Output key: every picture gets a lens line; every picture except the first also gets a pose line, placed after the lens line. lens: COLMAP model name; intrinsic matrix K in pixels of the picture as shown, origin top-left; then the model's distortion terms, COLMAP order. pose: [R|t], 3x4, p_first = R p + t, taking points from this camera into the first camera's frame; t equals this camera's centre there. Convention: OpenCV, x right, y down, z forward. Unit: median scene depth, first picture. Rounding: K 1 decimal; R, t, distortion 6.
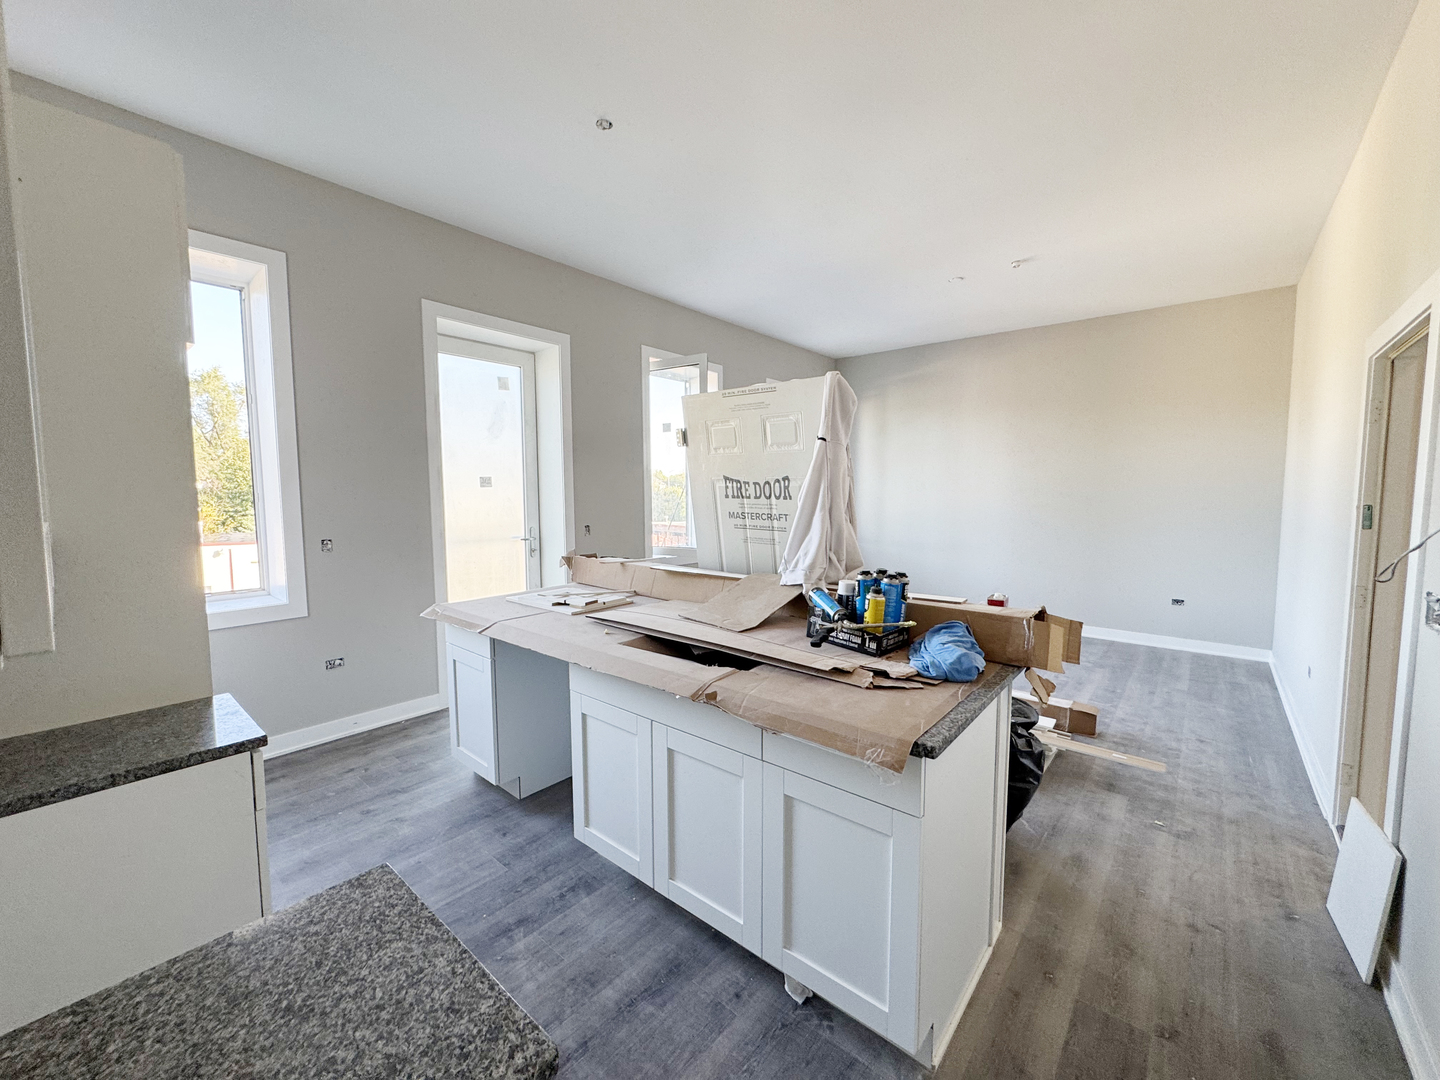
lens RADIAL K [[576.2, 0, 718.2], [0, 576.2, 541.1], [0, 0, 1]] dist [-0.000904, -0.000097]
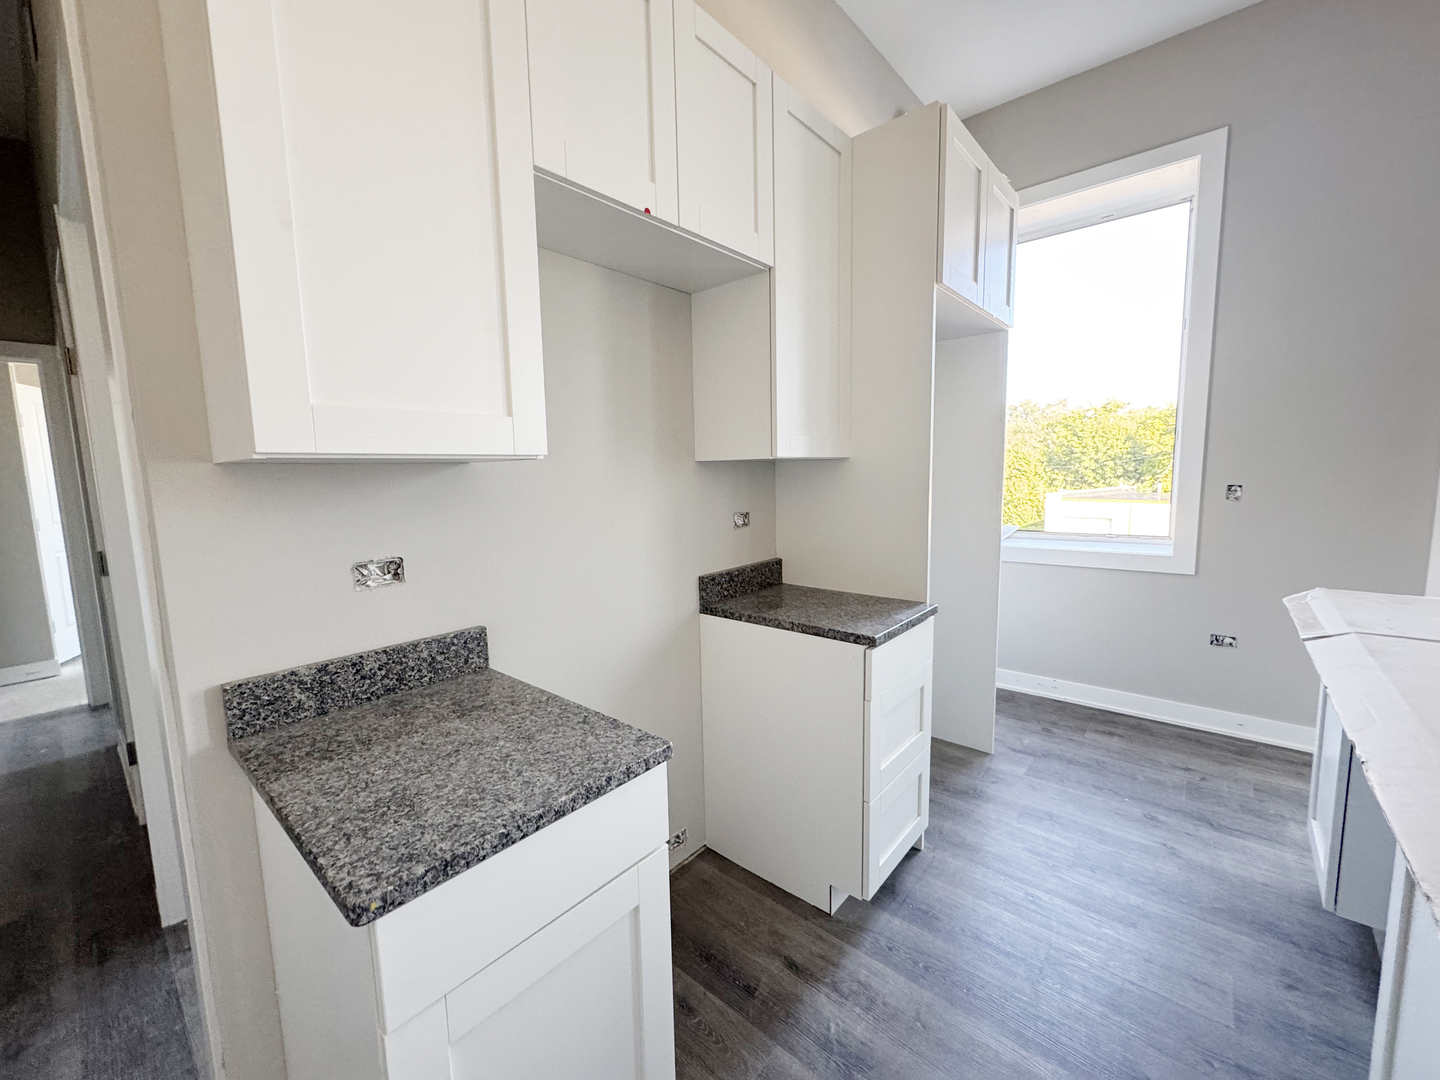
lens RADIAL K [[576.0, 0, 717.1], [0, 576.0, 538.9], [0, 0, 1]] dist [-0.000550, 0.000196]
pose [[-0.005567, 0.122680, -0.992431, 0.105965], [-0.058493, 0.990707, 0.122796, 0.013599], [0.998272, 0.058734, 0.001661, 0.263857]]
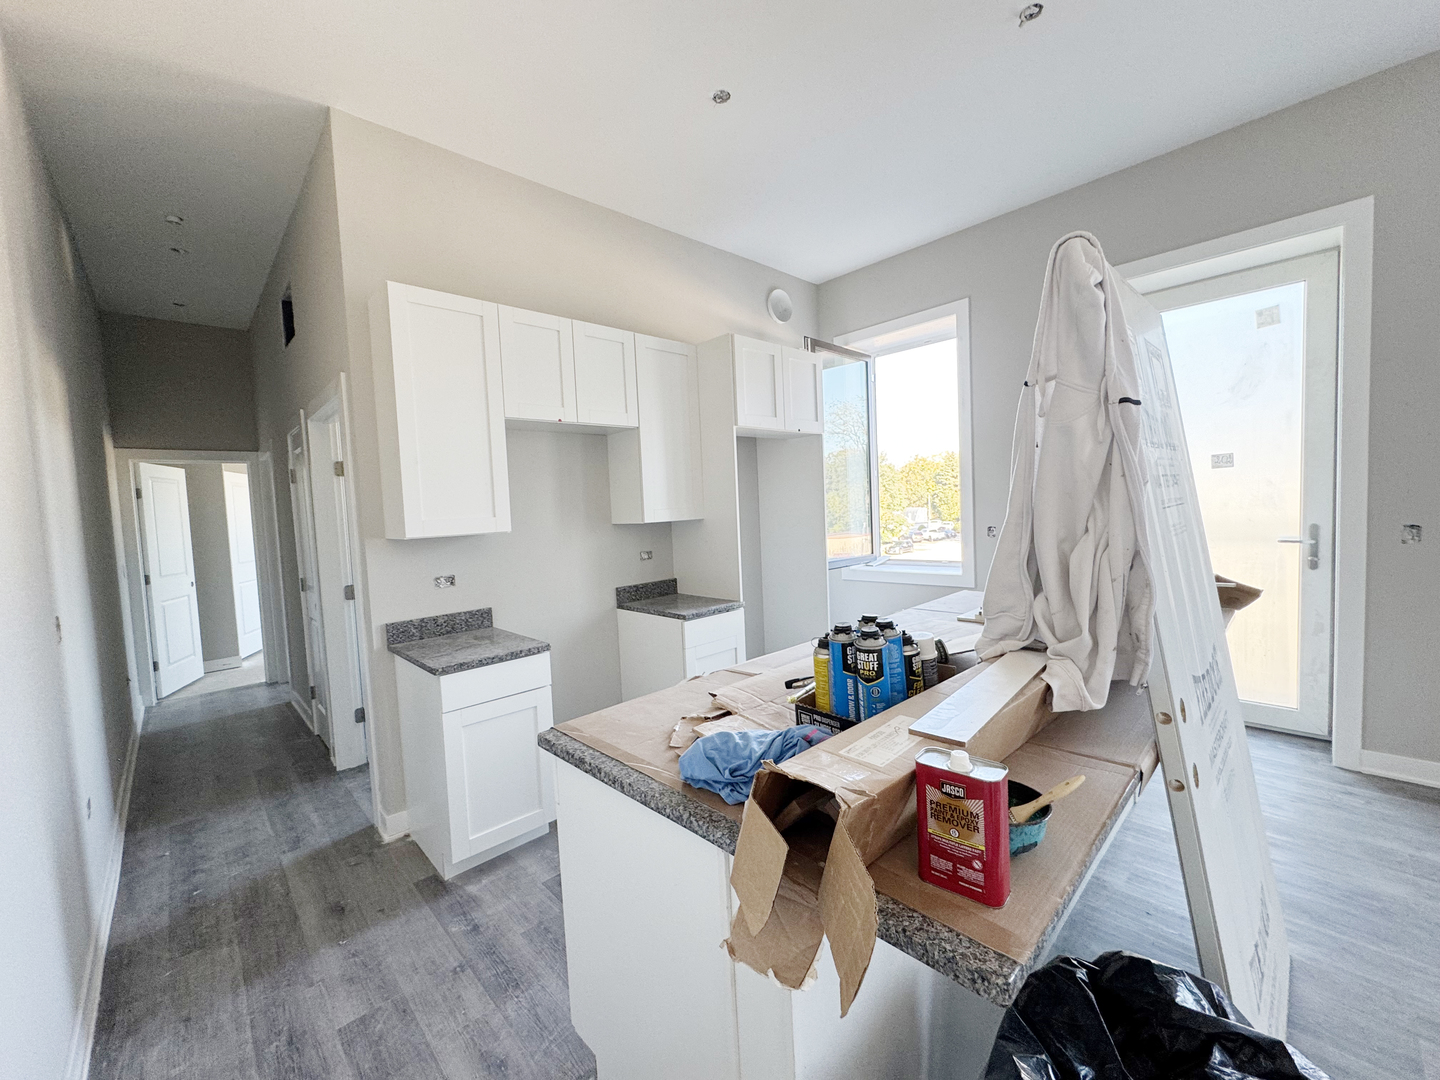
lens RADIAL K [[576.2, 0, 718.2], [0, 576.2, 541.1], [0, 0, 1]] dist [-0.000904, -0.000097]
pose [[-0.101691, 0.070528, -0.992313, 0.492056], [-0.034230, 0.996645, 0.074344, -0.037473], [0.994227, 0.041527, -0.098935, 0.501468]]
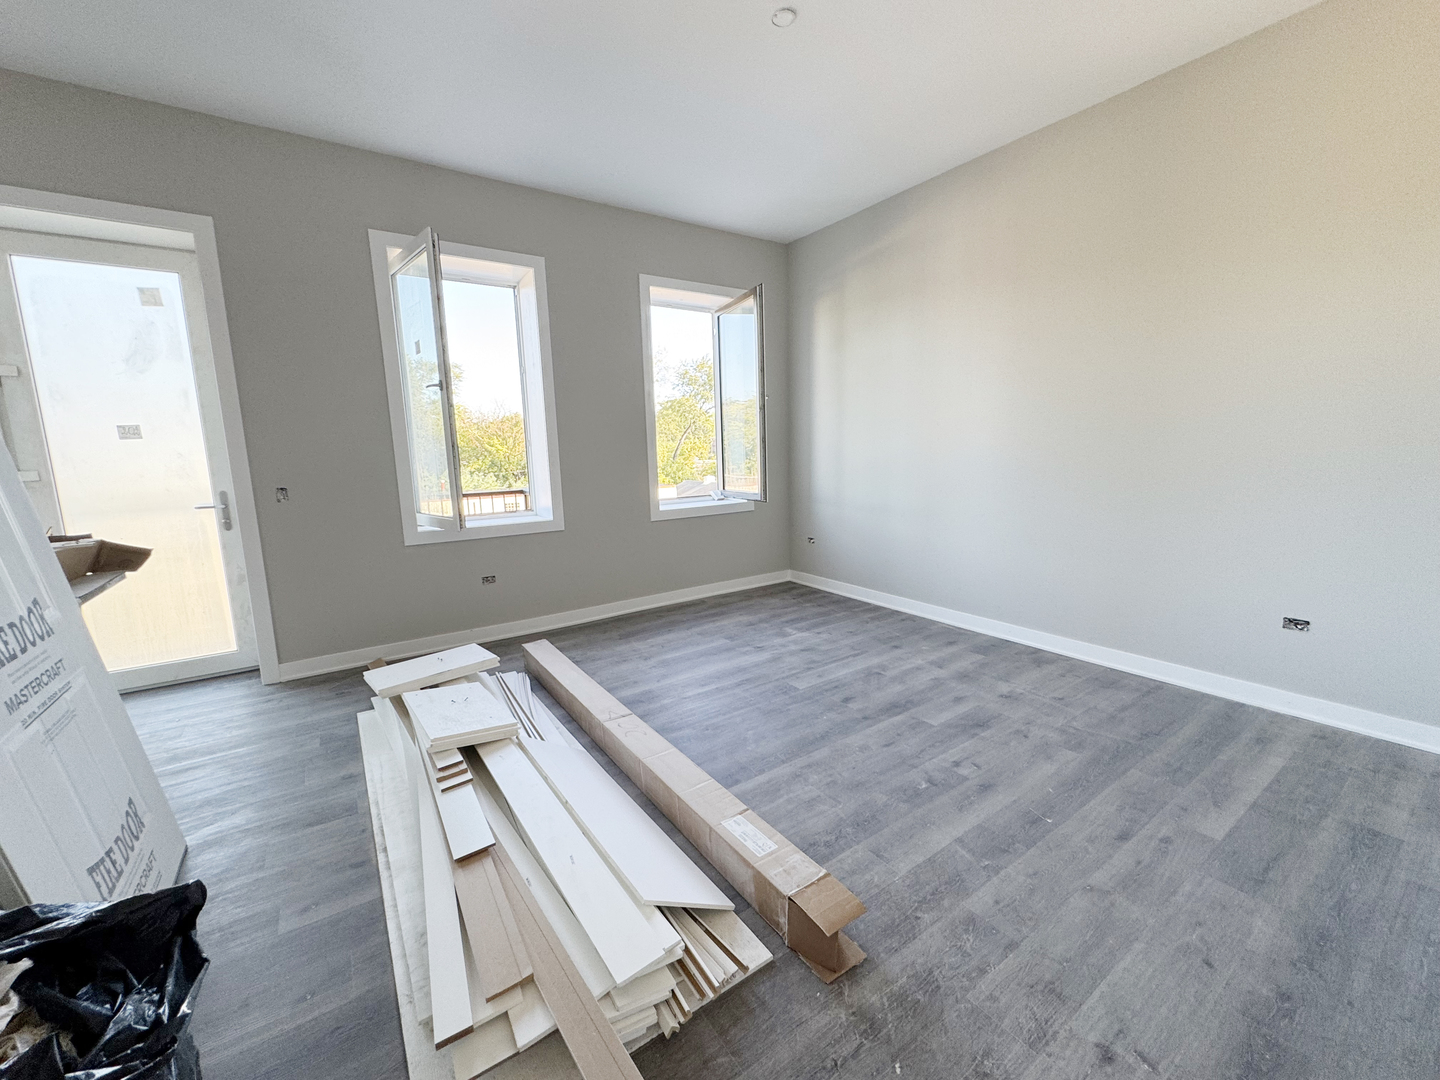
lens RADIAL K [[577.2, 0, 723.6], [0, 577.2, 535.0], [0, 0, 1]] dist [0.001483, 0.000176]
pose [[0.964642, 0.010860, -0.263341, 0.644457], [0.008555, 0.997334, 0.072469, -0.020090], [0.263426, -0.072160, 0.961977, 0.553087]]
